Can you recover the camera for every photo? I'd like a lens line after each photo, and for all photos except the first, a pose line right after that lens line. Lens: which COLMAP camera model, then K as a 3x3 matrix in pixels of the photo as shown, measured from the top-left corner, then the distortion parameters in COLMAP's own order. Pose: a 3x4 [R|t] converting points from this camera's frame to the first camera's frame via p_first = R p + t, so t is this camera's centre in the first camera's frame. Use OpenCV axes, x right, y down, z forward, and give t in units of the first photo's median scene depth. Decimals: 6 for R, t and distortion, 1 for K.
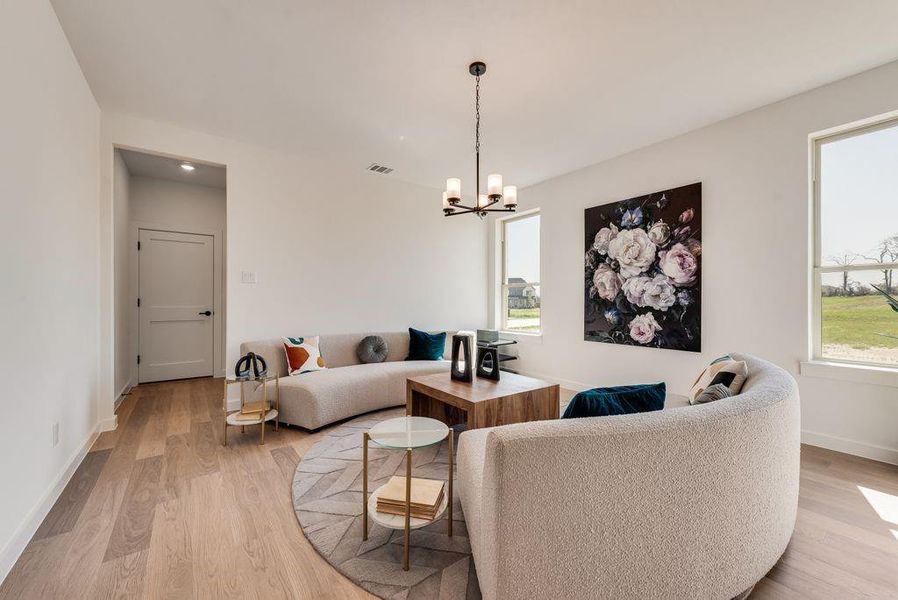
lens RADIAL K [[351.2, 0, 445.7], [0, 351.2, 301.5], [0, 0, 1]] dist [0.007887, -0.001933]
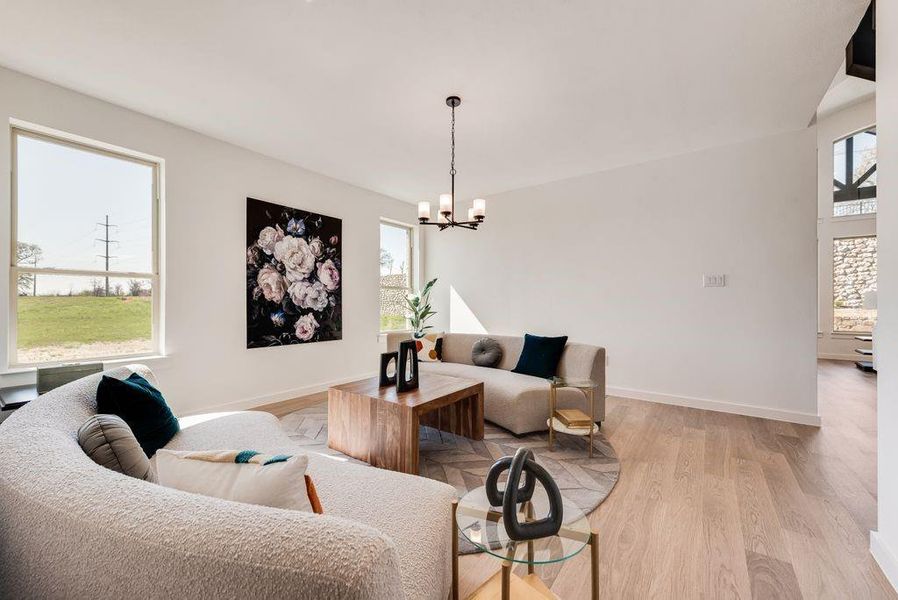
lens RADIAL K [[351.2, 0, 445.6], [0, 351.2, 302.0], [0, 0, 1]] dist [0.007887, -0.001933]
pose [[-0.295650, 0.004036, 0.955288, -0.646305], [0.000721, 0.999992, -0.004002, -0.000368], [-0.955296, -0.000494, -0.295650, 0.879674]]
